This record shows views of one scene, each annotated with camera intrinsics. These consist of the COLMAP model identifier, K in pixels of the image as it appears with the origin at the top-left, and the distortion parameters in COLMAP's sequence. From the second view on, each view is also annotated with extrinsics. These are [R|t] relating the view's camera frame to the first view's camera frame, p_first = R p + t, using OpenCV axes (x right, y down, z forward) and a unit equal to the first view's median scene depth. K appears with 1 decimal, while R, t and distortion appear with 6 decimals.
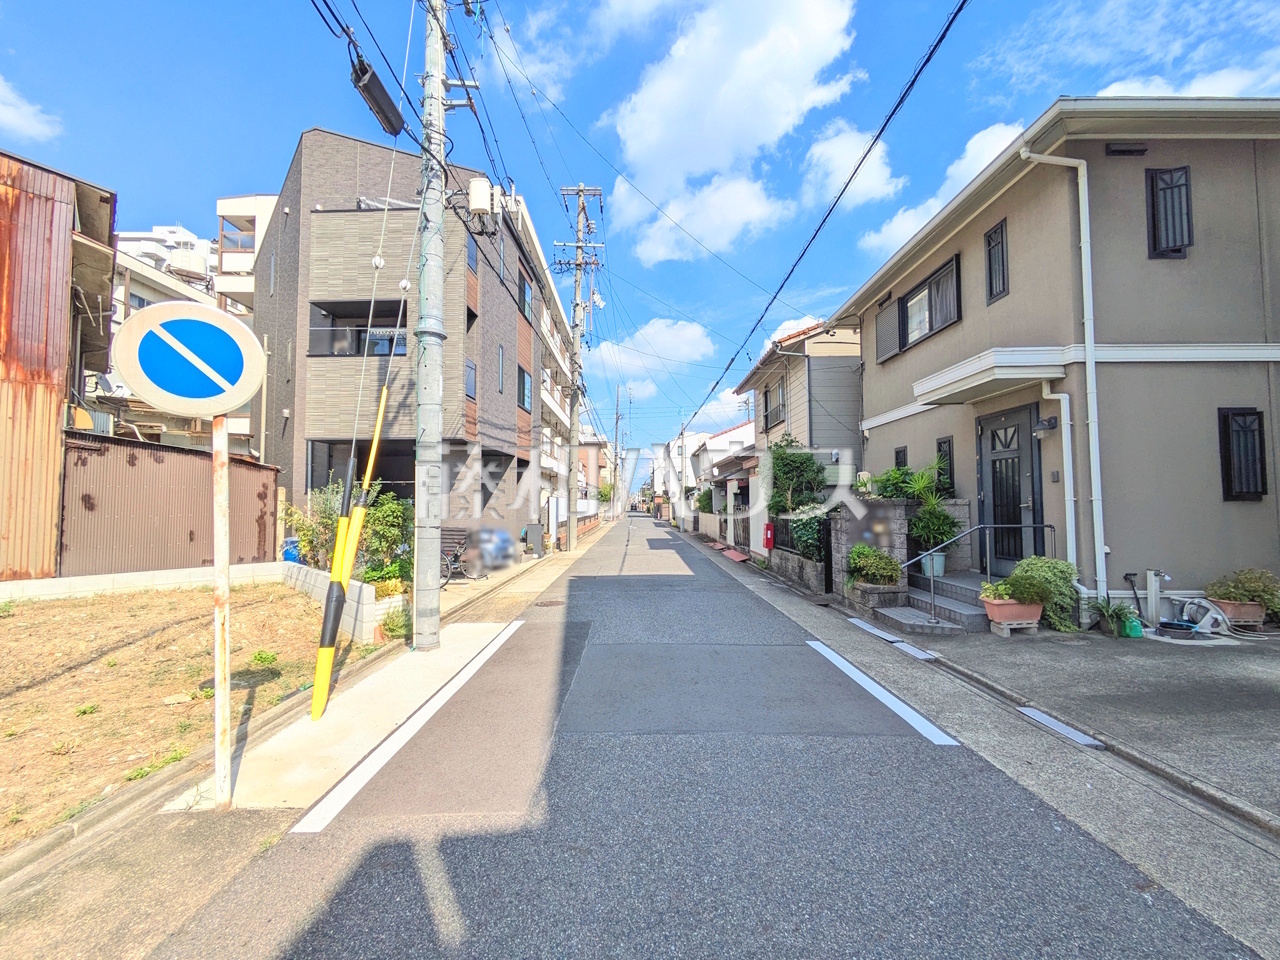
lens RADIAL K [[508.2, 0, 634.8], [0, 508.2, 483.0], [0, 0, 1]] dist [0.002264, 0.000273]
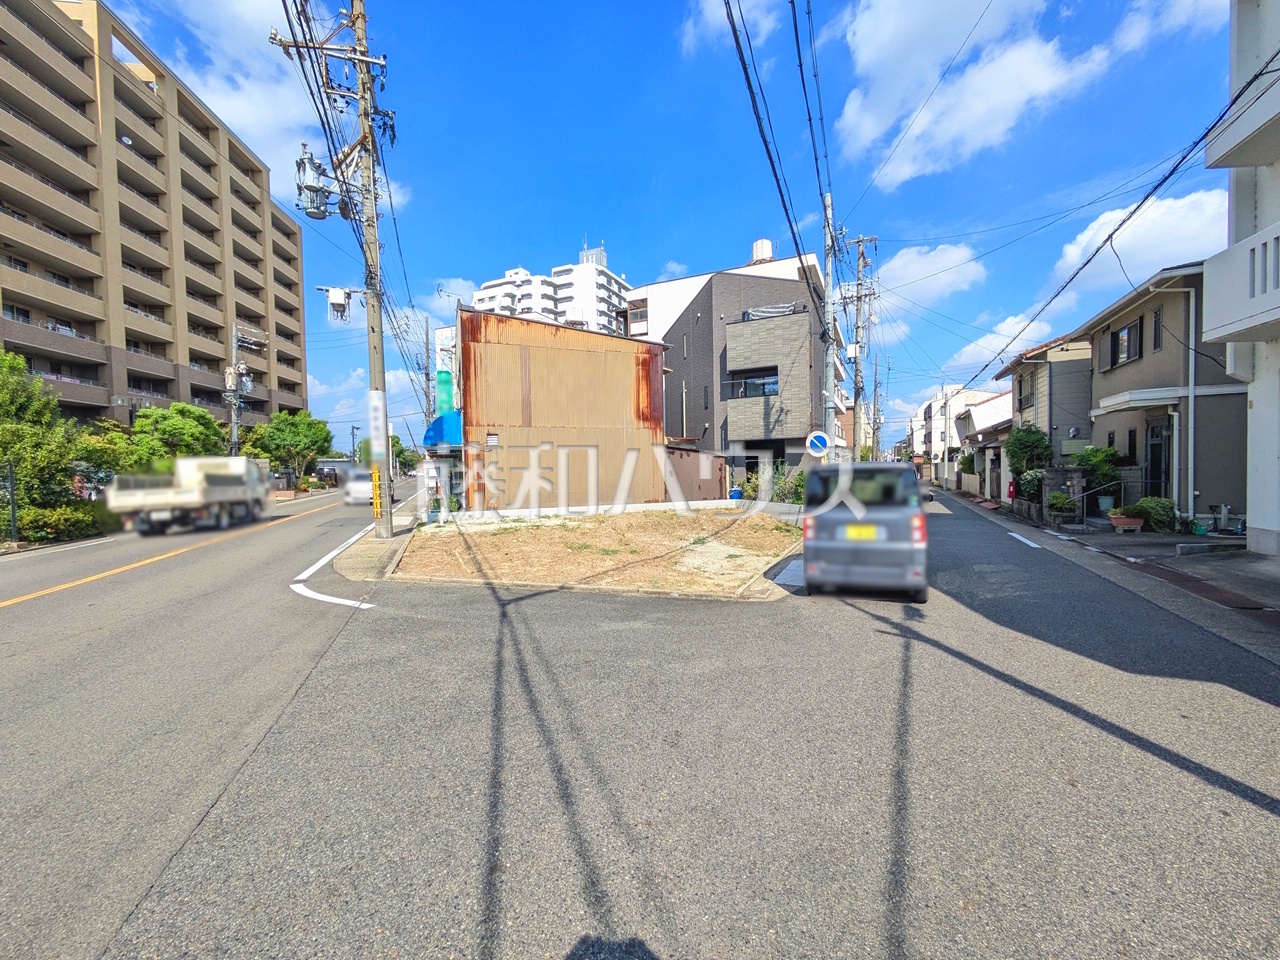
lens RADIAL K [[508.2, 0, 641.7], [0, 508.2, 481.1], [0, 0, 1]] dist [0.002264, 0.000273]
pose [[0.901966, -0.003460, -0.431793, -0.112825], [0.035120, 0.997243, 0.065369, -0.090424], [0.430377, -0.074125, 0.899601, -1.277526]]
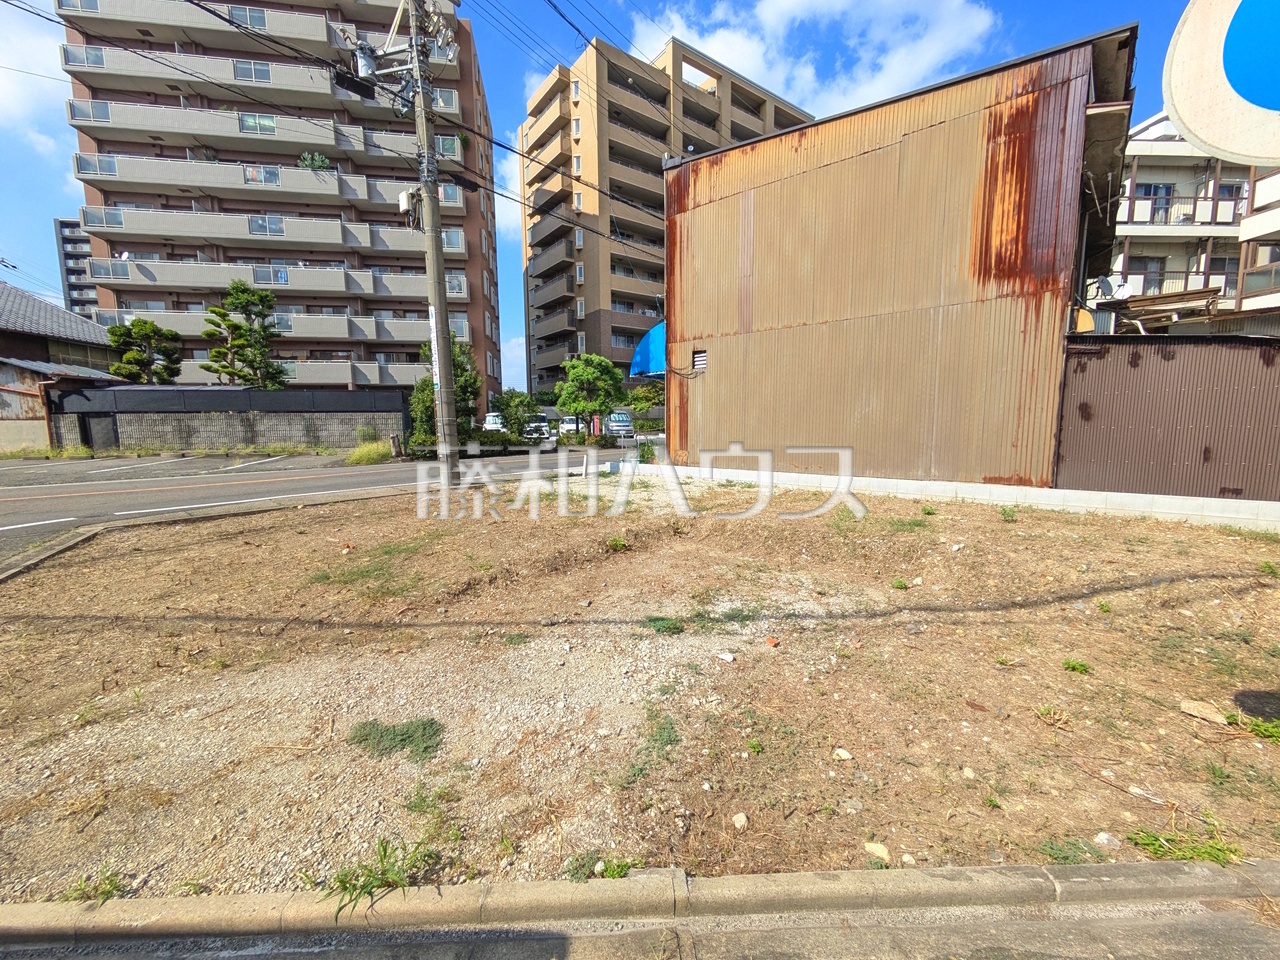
lens RADIAL K [[508.2, 0, 641.2], [0, 508.2, 479.7], [0, 0, 1]] dist [0.002264, 0.000273]
pose [[0.041155, 0.113758, -0.992656, -0.165123], [0.051387, 0.991942, 0.115807, 0.011866], [0.997830, -0.055776, 0.034978, 0.148009]]
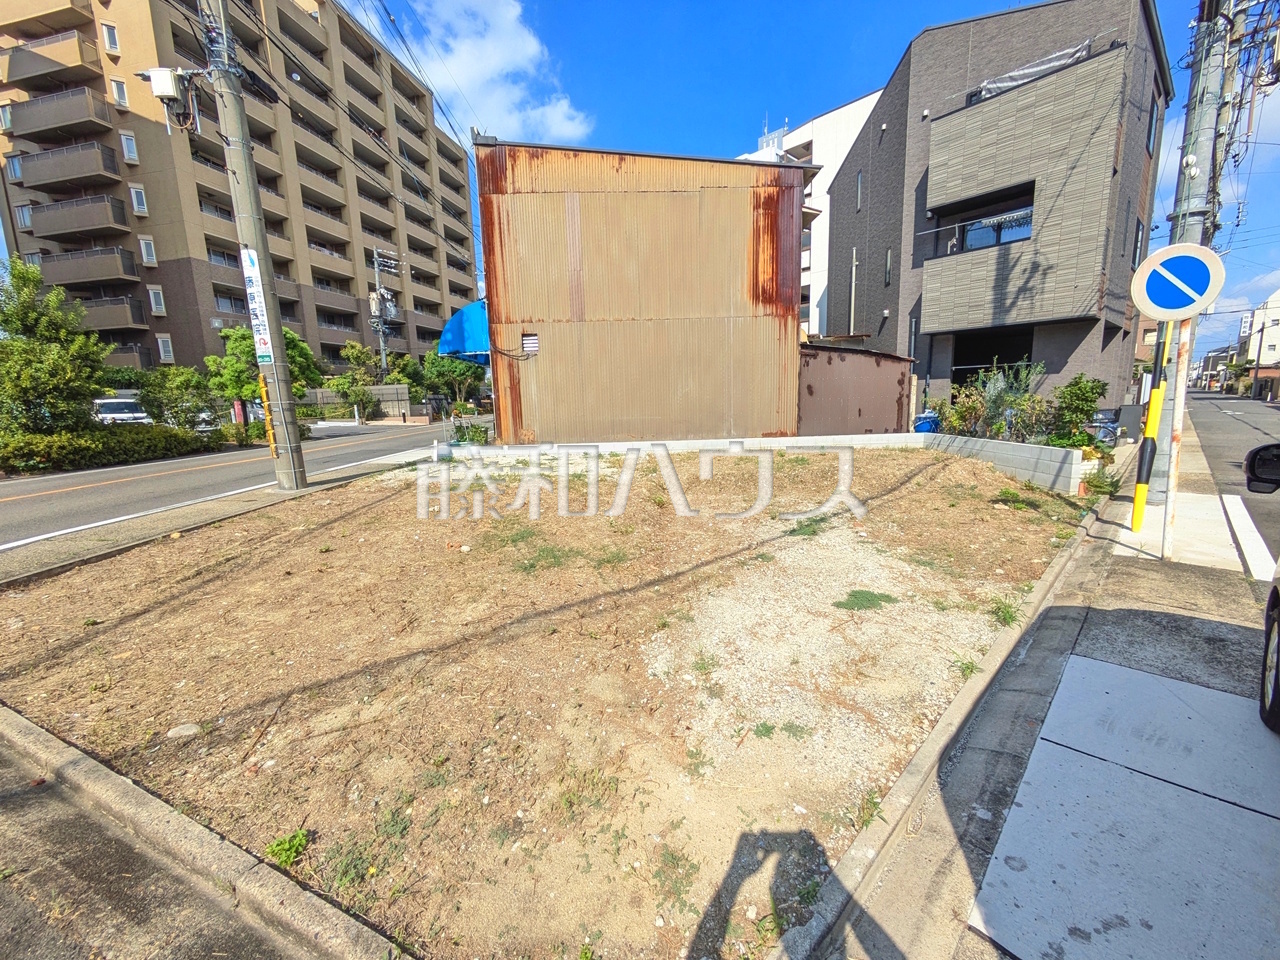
lens RADIAL K [[508.2, 0, 640.2], [0, 508.2, 479.0], [0, 0, 1]] dist [0.002264, 0.000273]
pose [[0.694129, 0.093332, -0.713775, -0.283091], [0.058577, 0.980948, 0.185231, -0.012883], [0.717464, -0.170385, 0.675437, -0.454186]]
